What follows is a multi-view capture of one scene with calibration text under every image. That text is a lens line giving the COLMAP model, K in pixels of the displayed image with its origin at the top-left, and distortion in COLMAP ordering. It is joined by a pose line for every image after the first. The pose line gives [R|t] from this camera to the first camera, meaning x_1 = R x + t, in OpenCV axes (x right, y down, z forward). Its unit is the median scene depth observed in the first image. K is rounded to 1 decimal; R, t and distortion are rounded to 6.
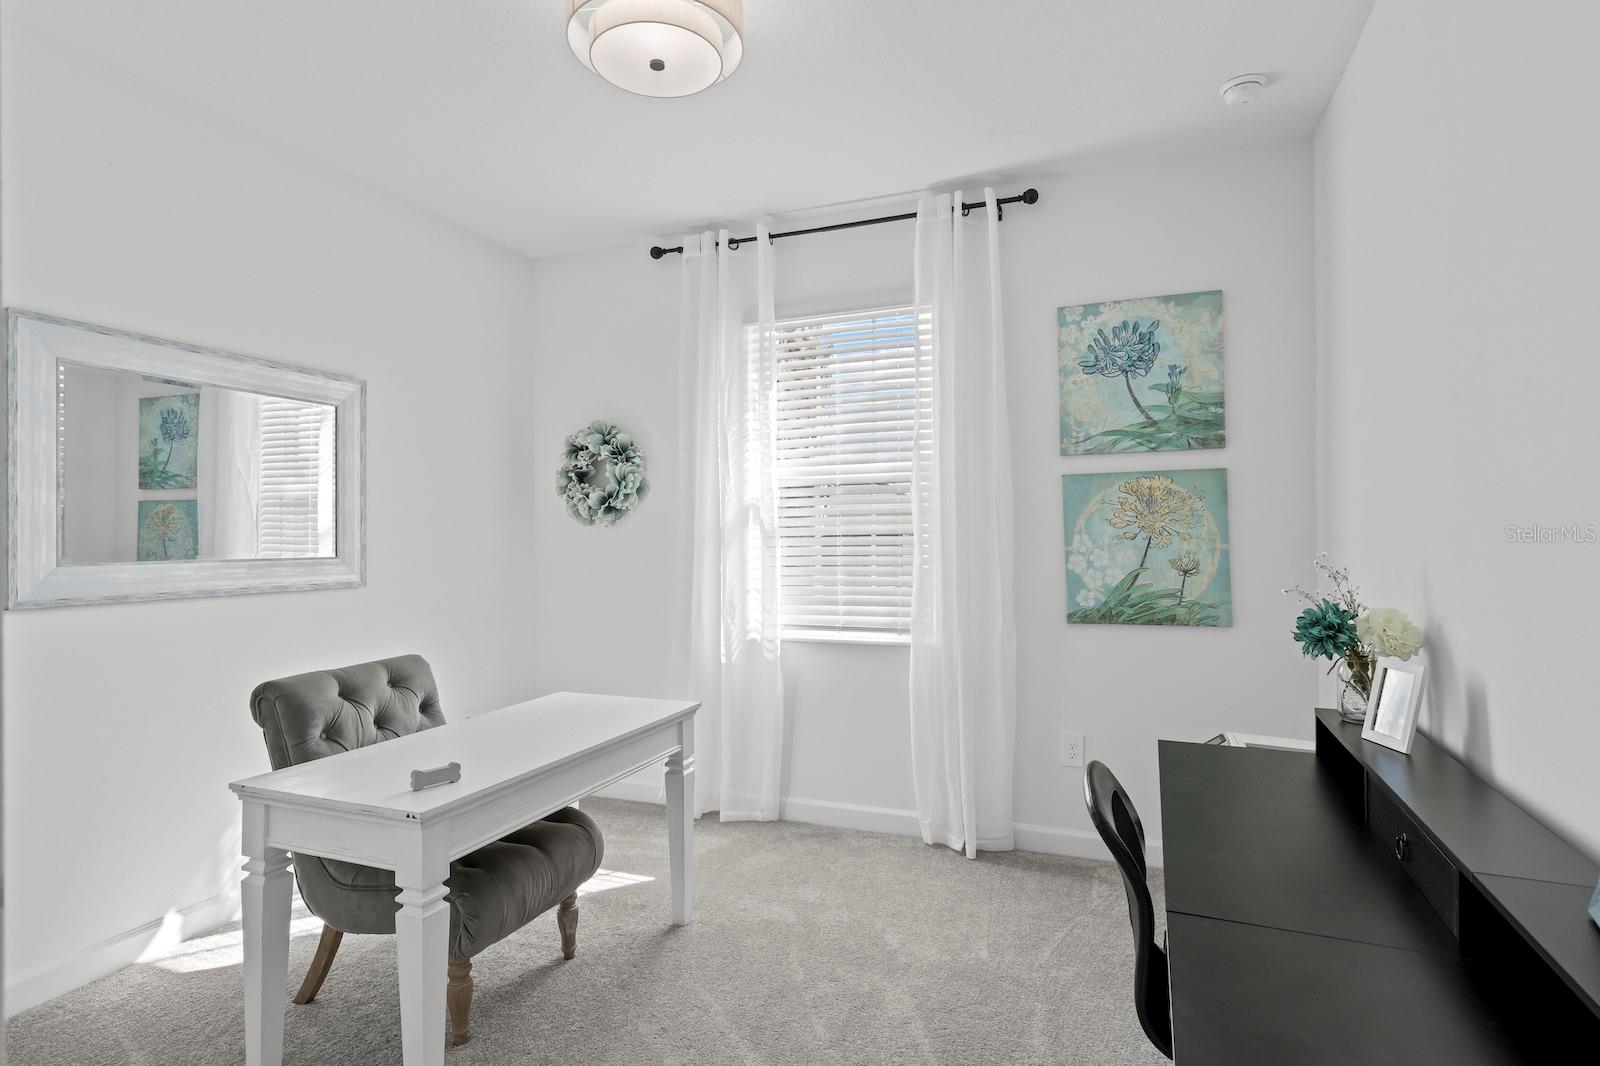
lens RADIAL K [[818.0, 0, 800.0], [0, 818.0, 533.0], [0, 0, 1]] dist [0.001891, 0.000358]
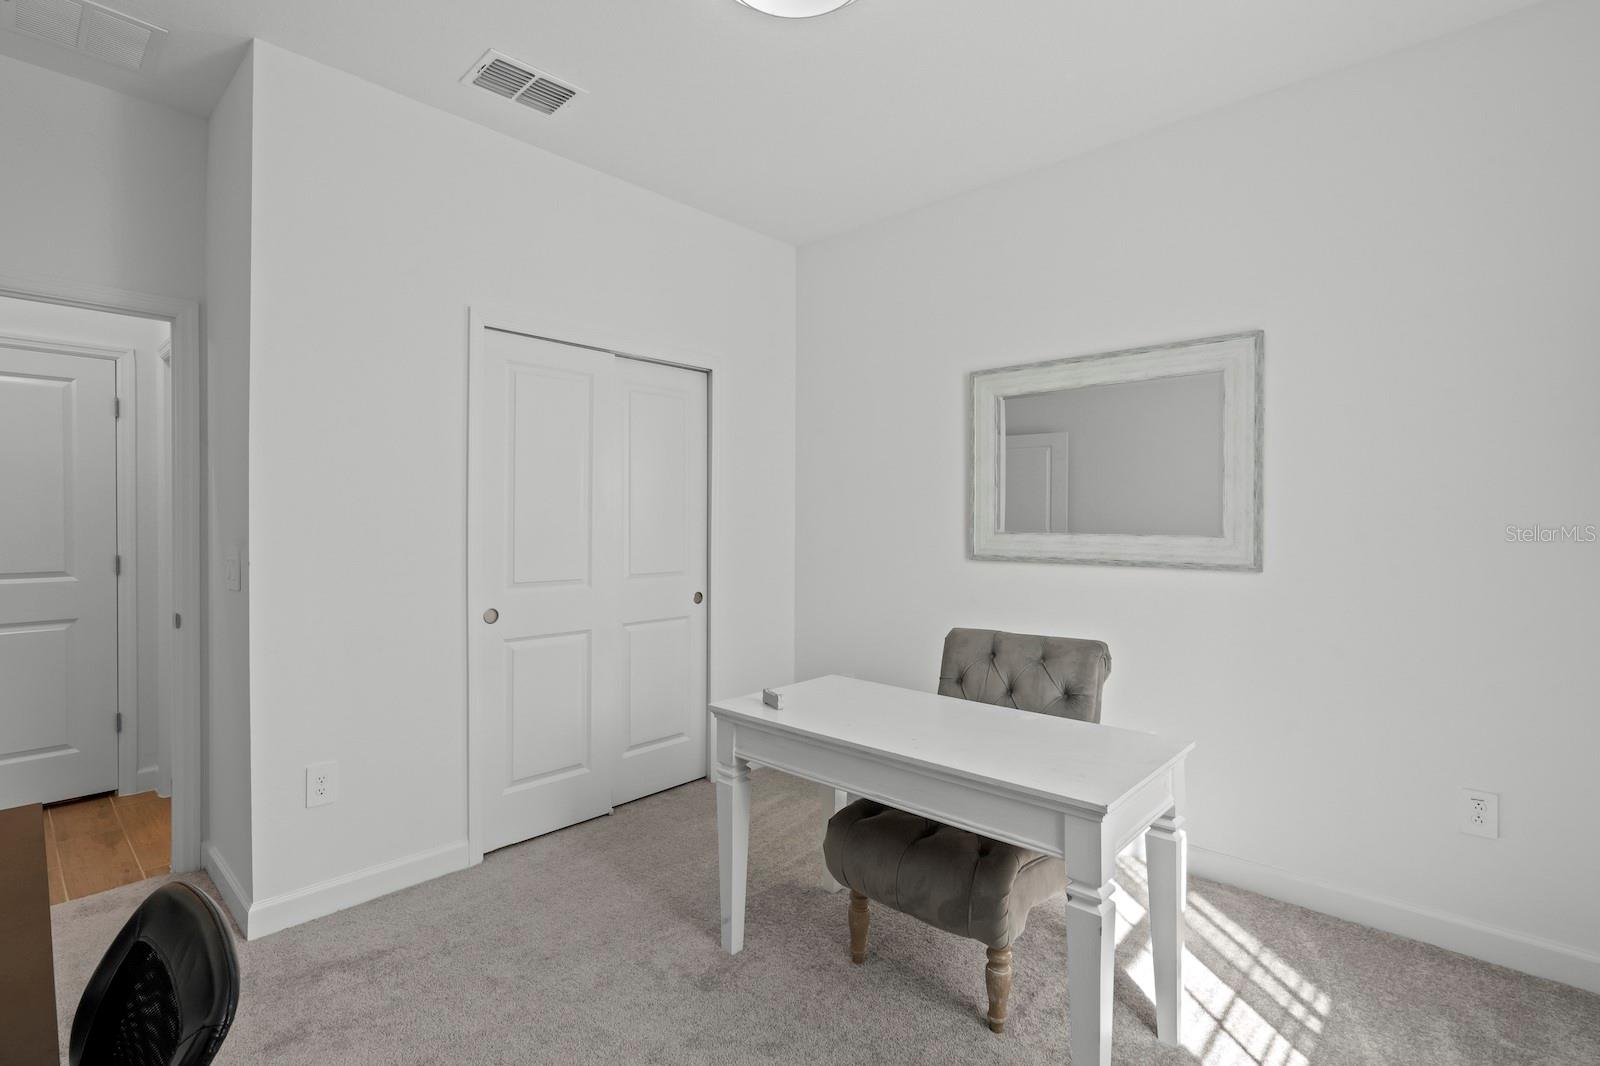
lens RADIAL K [[793.6, 0, 796.4], [0, 793.6, 523.6], [0, 0, 1]] dist [0.011791, 0.000135]
pose [[-0.378067, 0.027852, -0.925359, 0.561859], [0.019607, 0.999564, 0.022075, -0.017263], [0.925571, -0.009798, -0.378448, 1.154464]]
